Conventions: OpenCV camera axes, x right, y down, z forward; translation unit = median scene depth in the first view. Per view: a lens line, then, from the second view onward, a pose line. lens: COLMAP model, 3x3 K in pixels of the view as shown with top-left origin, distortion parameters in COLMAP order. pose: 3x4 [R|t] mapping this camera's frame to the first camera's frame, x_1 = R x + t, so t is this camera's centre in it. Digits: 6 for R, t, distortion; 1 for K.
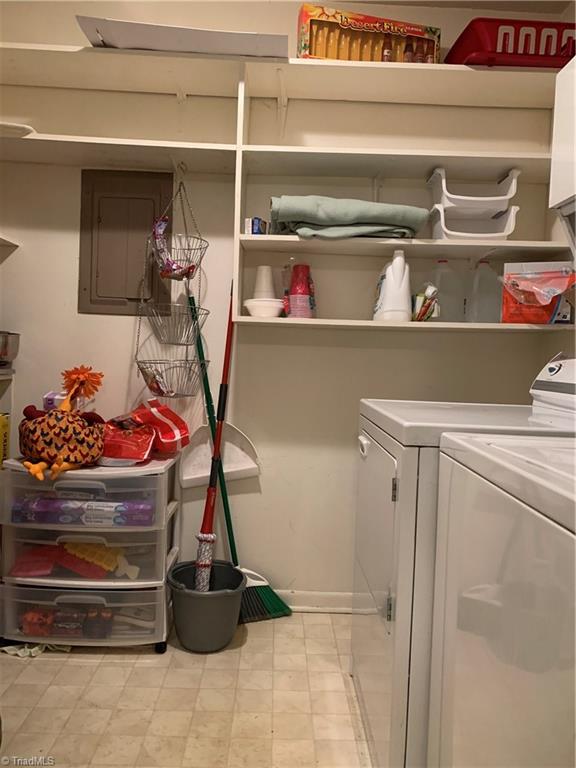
lens RADIAL K [[577.2, 0, 288.4], [0, 577.2, 371.5], [0, 0, 1]] dist [0.010711, 0.000889]
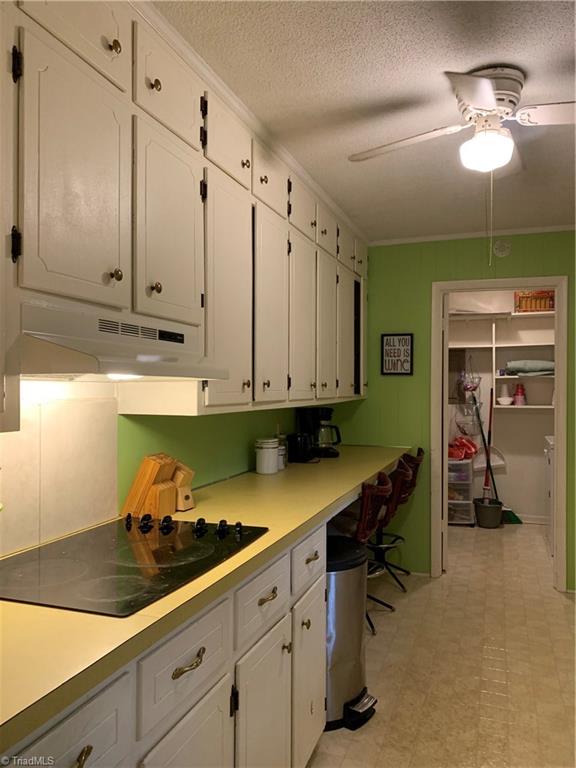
lens RADIAL K [[577.2, 0, 288.4], [0, 577.2, 371.5], [0, 0, 1]] dist [0.010711, 0.000889]
pose [[0.931549, -0.043452, -0.361009, -0.005646], [0.020233, 0.997490, -0.067852, -0.088425], [0.363051, 0.055903, 0.930091, -1.812684]]
